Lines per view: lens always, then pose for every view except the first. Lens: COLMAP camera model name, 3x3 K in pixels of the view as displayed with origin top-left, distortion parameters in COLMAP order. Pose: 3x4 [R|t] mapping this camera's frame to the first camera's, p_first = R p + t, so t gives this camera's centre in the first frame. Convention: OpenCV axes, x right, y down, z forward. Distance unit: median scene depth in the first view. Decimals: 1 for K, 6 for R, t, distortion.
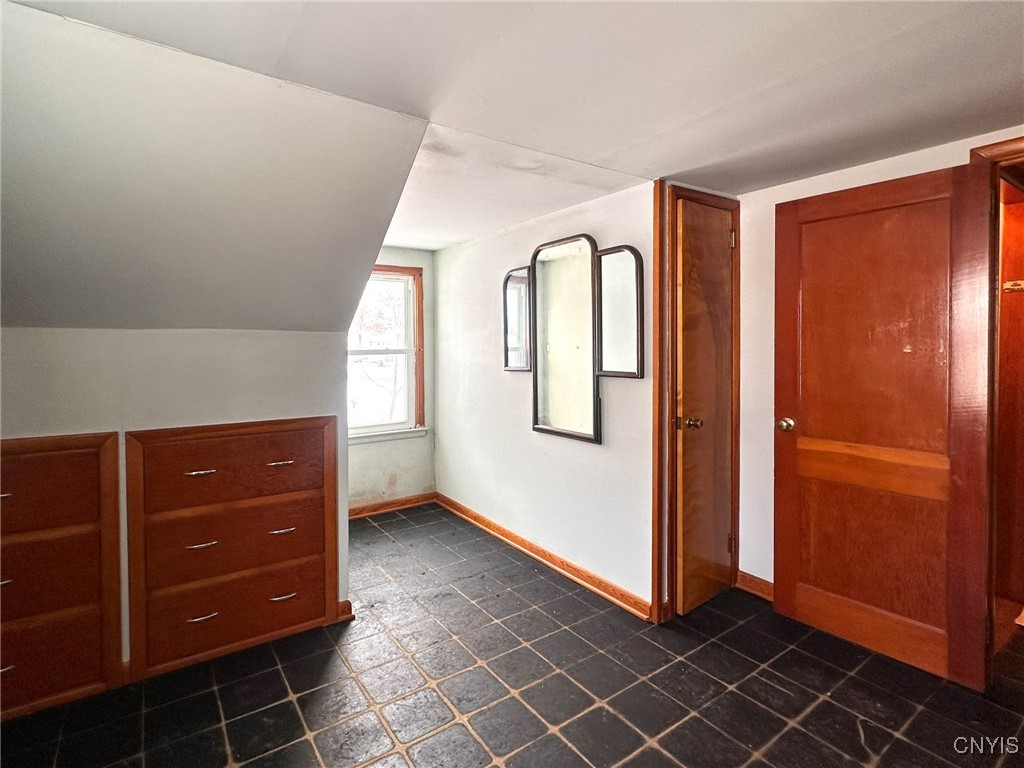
lens RADIAL K [[524.7, 0, 507.9], [0, 524.7, 346.1], [0, 0, 1]] dist [-0.001123, -0.000104]
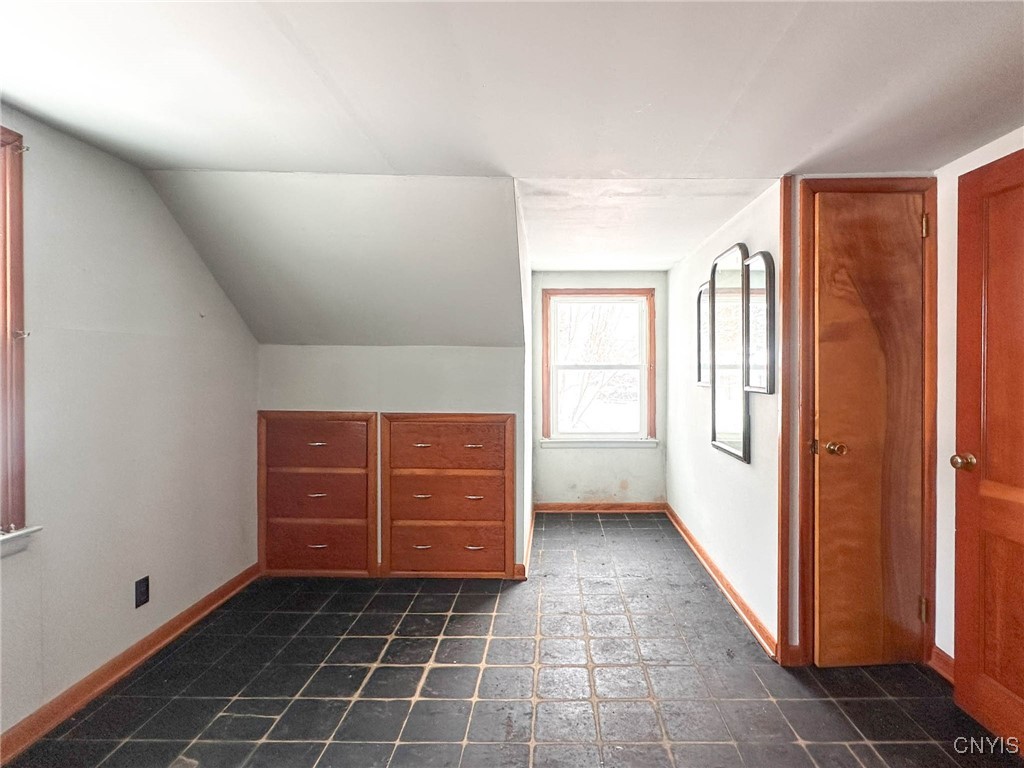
lens RADIAL K [[505.0, 0, 511.3], [0, 505.0, 362.3], [0, 0, 1]] dist [-0.000751, -0.000029]
pose [[0.814879, 0.008405, -0.579571, 0.364835], [-0.012454, 0.999918, -0.003009, 0.012741], [0.579498, 0.009670, 0.814916, 0.010700]]
